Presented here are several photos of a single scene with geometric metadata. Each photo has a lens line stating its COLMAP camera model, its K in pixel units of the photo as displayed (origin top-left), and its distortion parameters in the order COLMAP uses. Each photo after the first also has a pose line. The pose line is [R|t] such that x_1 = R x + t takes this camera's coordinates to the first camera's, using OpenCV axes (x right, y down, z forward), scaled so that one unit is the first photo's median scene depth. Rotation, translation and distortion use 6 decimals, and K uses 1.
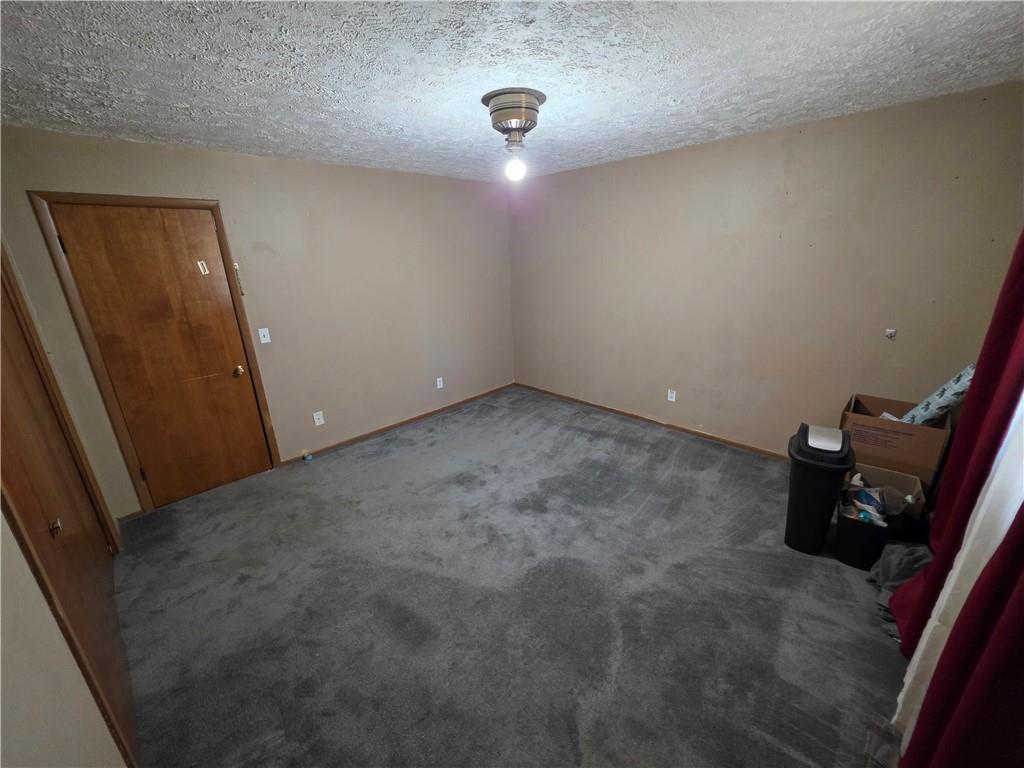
lens RADIAL K [[409.7, 0, 514.9], [0, 409.7, 383.7], [0, 0, 1]] dist [0.000657, -0.000136]
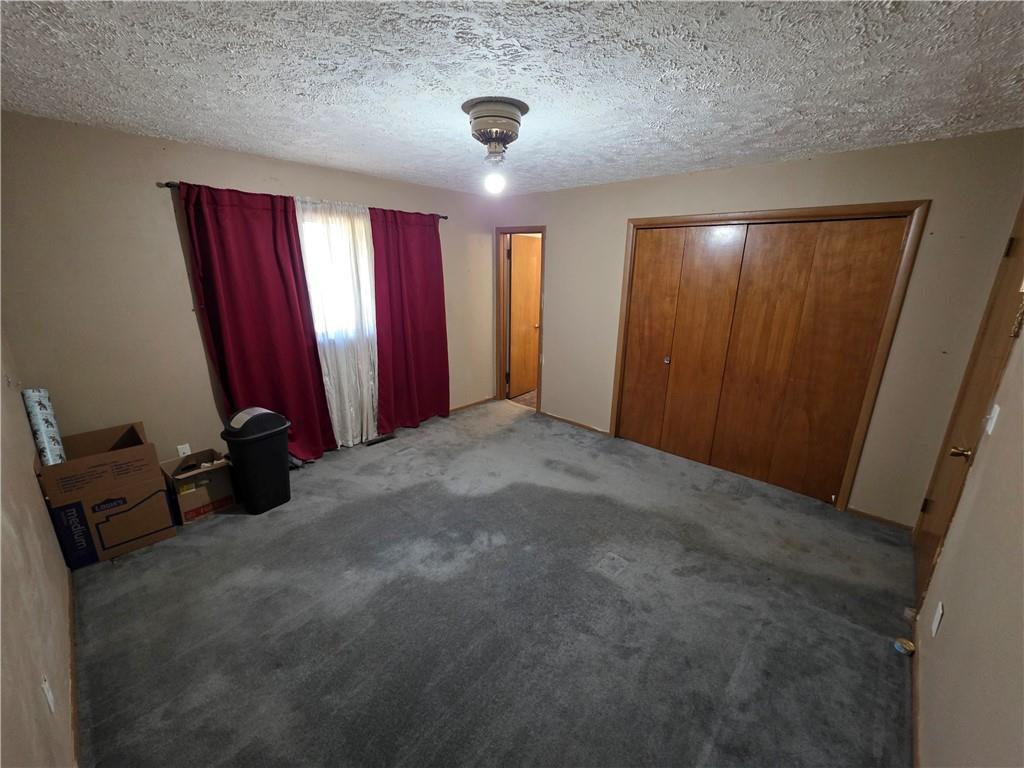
lens RADIAL K [[409.7, 0, 514.9], [0, 409.7, 383.7], [0, 0, 1]] dist [0.000657, -0.000136]
pose [[-0.999144, 0.030714, -0.027727, 0.000006], [0.009761, 0.826134, 0.563389, -0.371372], [0.040210, 0.562635, -0.825727, 1.158198]]
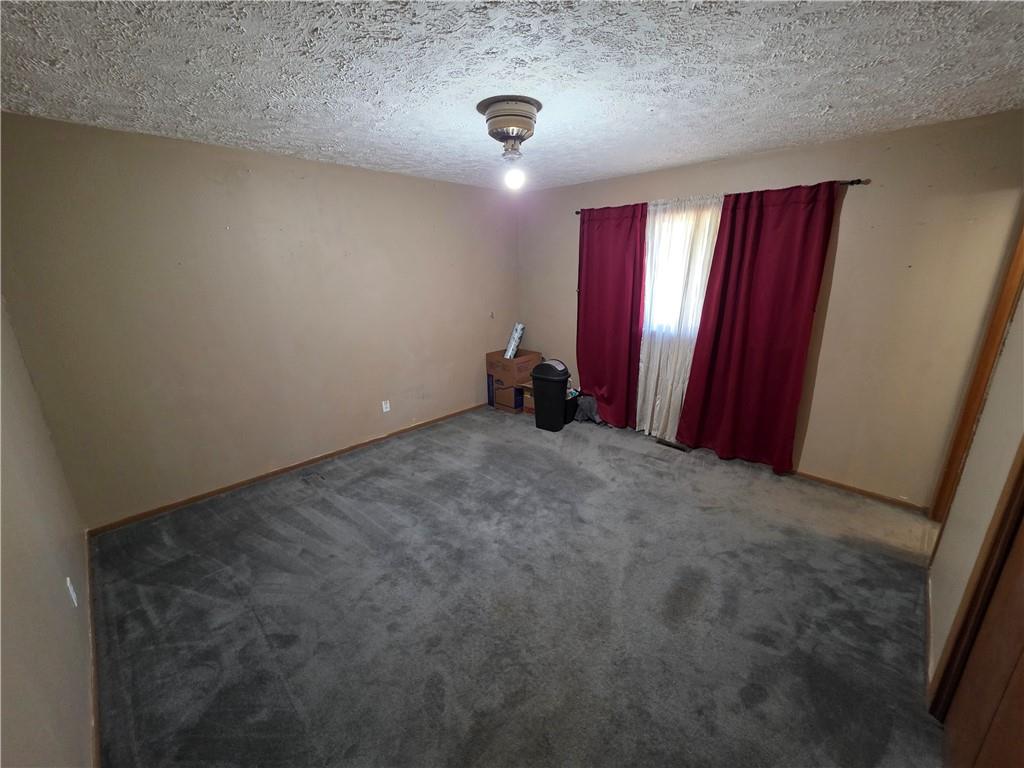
lens RADIAL K [[409.7, 0, 514.9], [0, 409.7, 383.7], [0, 0, 1]] dist [0.000657, -0.000136]
pose [[-0.007453, -0.247504, 0.968858, -0.603069], [0.321433, 0.916872, 0.236697, -0.162366], [-0.946903, 0.313188, 0.072722, 0.606133]]
